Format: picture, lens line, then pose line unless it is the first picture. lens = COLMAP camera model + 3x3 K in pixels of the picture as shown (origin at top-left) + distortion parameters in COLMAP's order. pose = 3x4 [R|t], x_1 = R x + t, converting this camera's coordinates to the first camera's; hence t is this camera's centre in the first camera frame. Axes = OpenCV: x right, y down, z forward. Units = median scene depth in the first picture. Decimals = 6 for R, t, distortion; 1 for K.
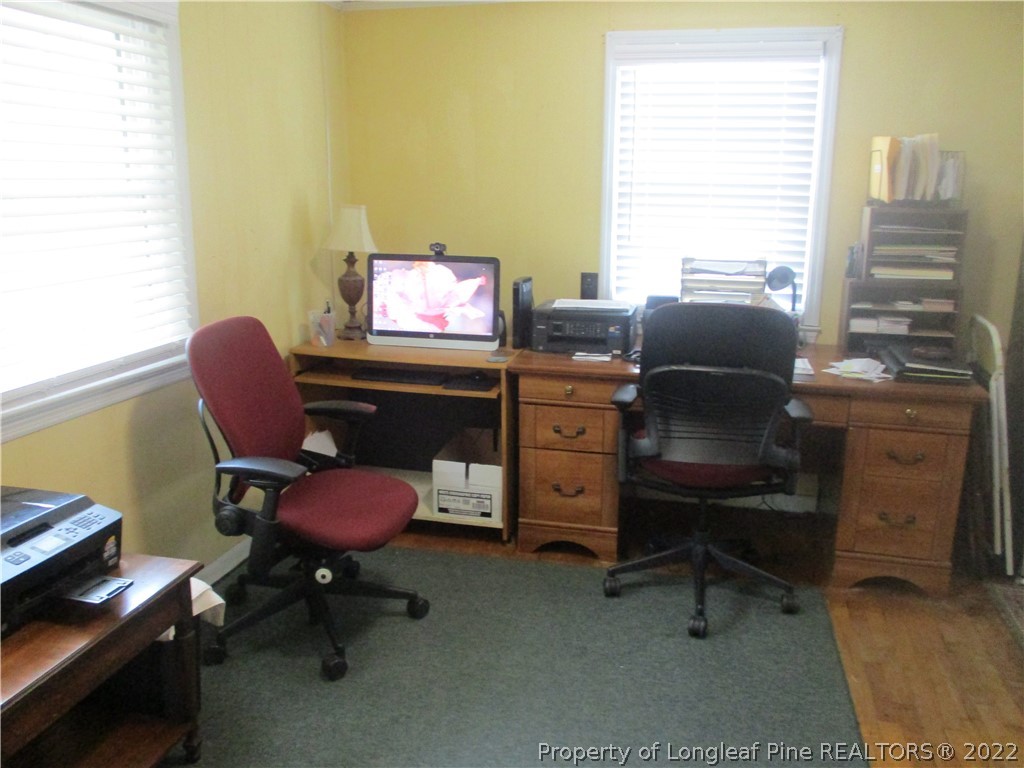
lens RADIAL K [[858.9, 0, 512.5], [0, 858.9, 382.5], [0, 0, 1]] dist [-0.005589, -0.000343]
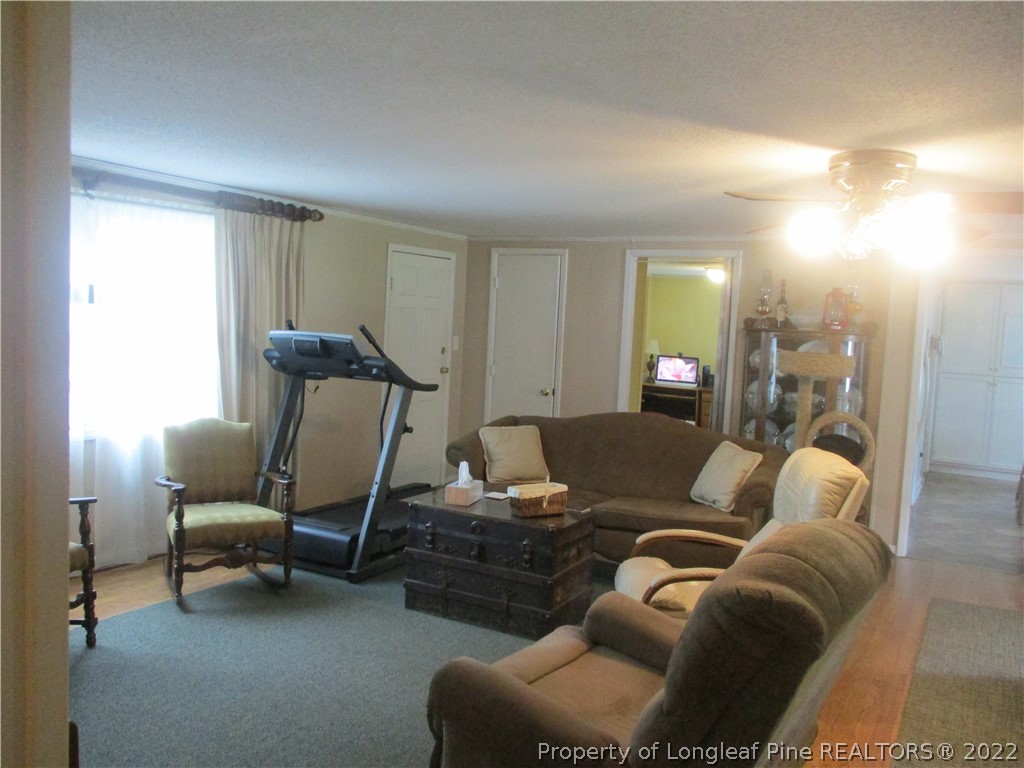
lens RADIAL K [[858.9, 0, 512.9], [0, 858.9, 386.6], [0, 0, 1]] dist [-0.005589, -0.000343]
pose [[0.962322, 0.061263, -0.264920, 0.168908], [-0.102534, 0.984123, -0.144877, 0.487648], [0.251838, 0.166581, 0.953325, -2.179331]]
